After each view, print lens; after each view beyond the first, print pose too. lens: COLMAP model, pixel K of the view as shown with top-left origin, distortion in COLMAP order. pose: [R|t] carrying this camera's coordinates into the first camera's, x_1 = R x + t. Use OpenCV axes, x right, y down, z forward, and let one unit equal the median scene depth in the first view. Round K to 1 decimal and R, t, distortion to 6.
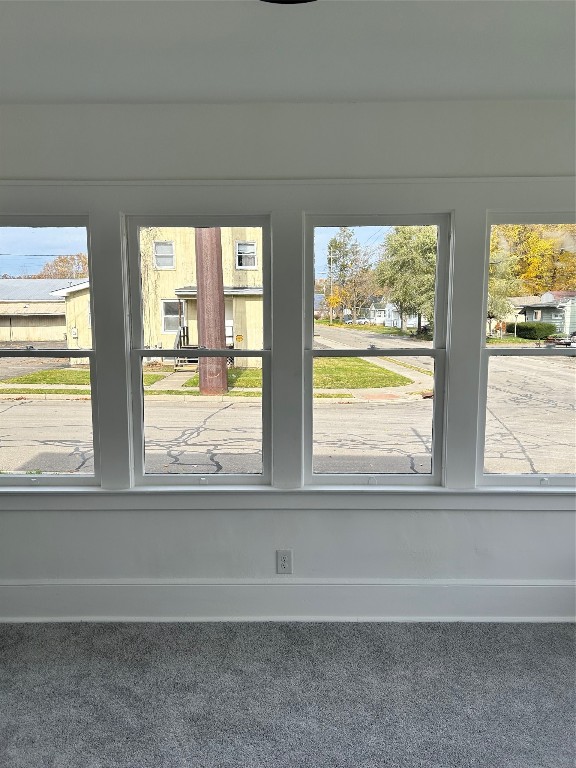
lens RADIAL K [[579.1, 0, 287.8], [0, 579.1, 382.0], [0, 0, 1]] dist [0.065819, -0.067733]
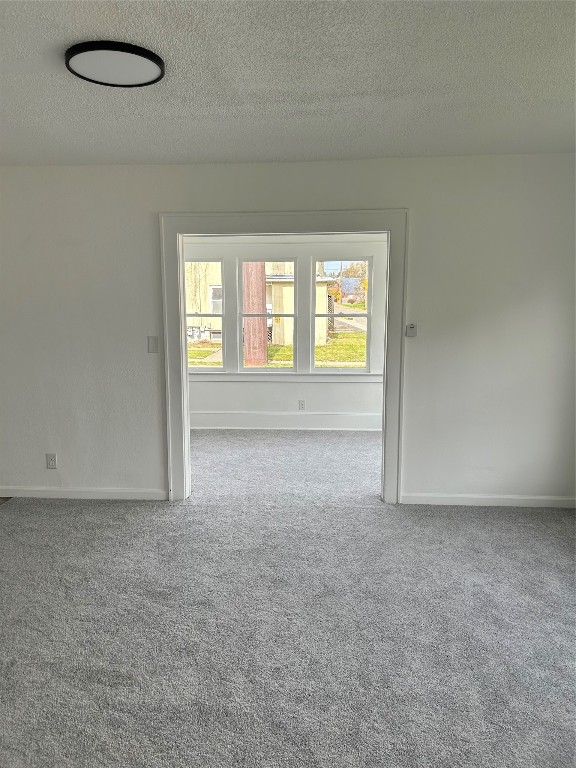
lens RADIAL K [[575.6, 0, 282.4], [0, 575.6, 384.4], [0, 0, 1]] dist [0.055602, -0.065227]
pose [[0.997442, 0.009785, -0.070806, 0.076250], [-0.007506, 0.999448, 0.032371, 0.150015], [0.071084, -0.031757, 0.996965, -1.306386]]
